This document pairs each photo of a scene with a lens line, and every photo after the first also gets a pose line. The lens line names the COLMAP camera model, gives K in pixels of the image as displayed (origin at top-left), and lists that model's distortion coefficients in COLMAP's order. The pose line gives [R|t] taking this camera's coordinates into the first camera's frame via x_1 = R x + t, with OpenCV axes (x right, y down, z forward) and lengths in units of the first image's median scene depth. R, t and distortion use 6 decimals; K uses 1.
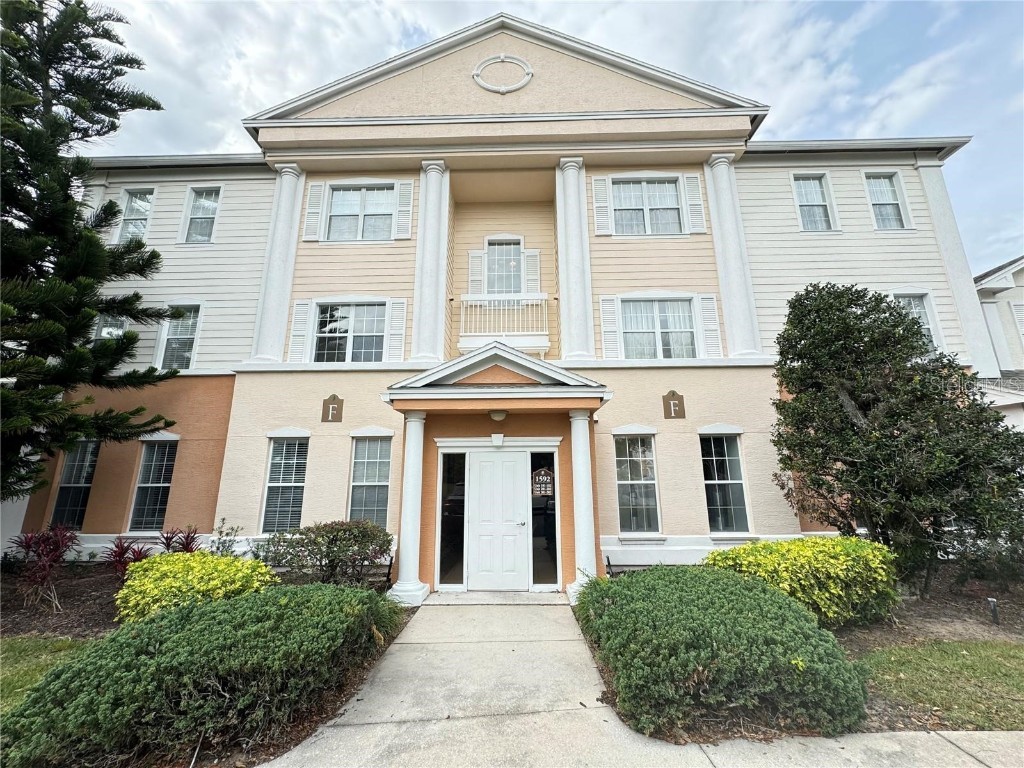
lens RADIAL K [[405.3, 0, 510.5], [0, 405.3, 385.5], [0, 0, 1]] dist [-0.001335, 0.000268]
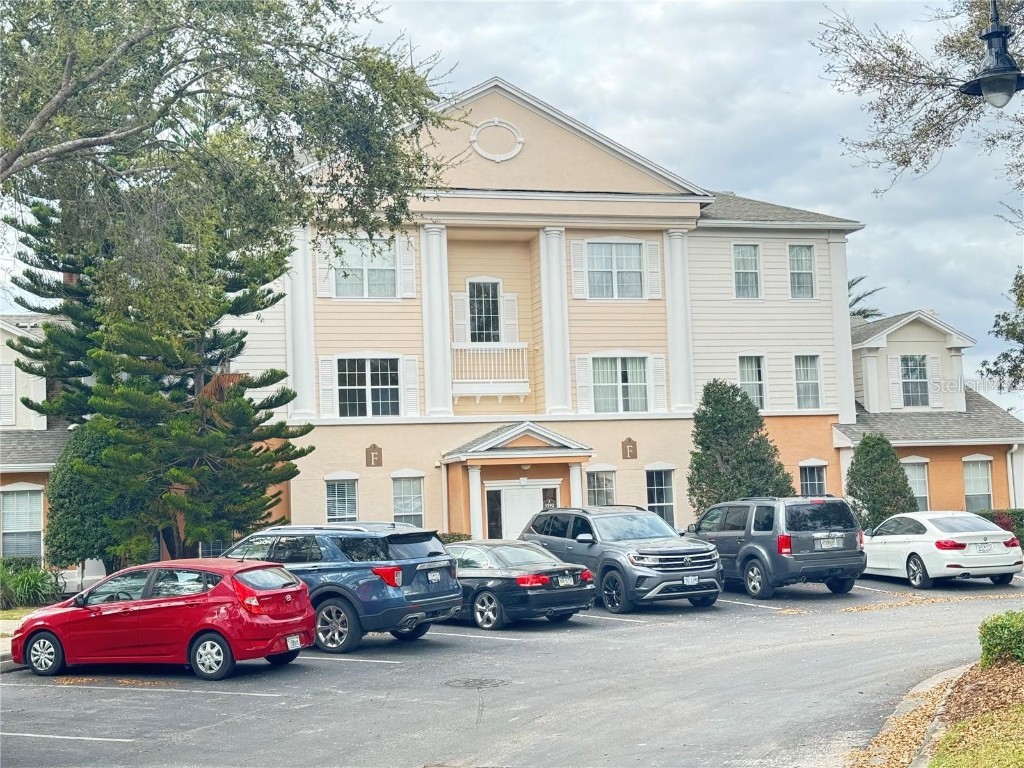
lens RADIAL K [[1431.2, 0, 512.1], [0, 1431.2, 383.4], [0, 0, 1]] dist [0.112361, 0.000000]
pose [[0.951982, -0.002691, 0.306143, -1.284460], [-0.037605, 0.991361, 0.125653, -0.678754], [-0.303837, -0.131132, 0.943657, -3.016388]]
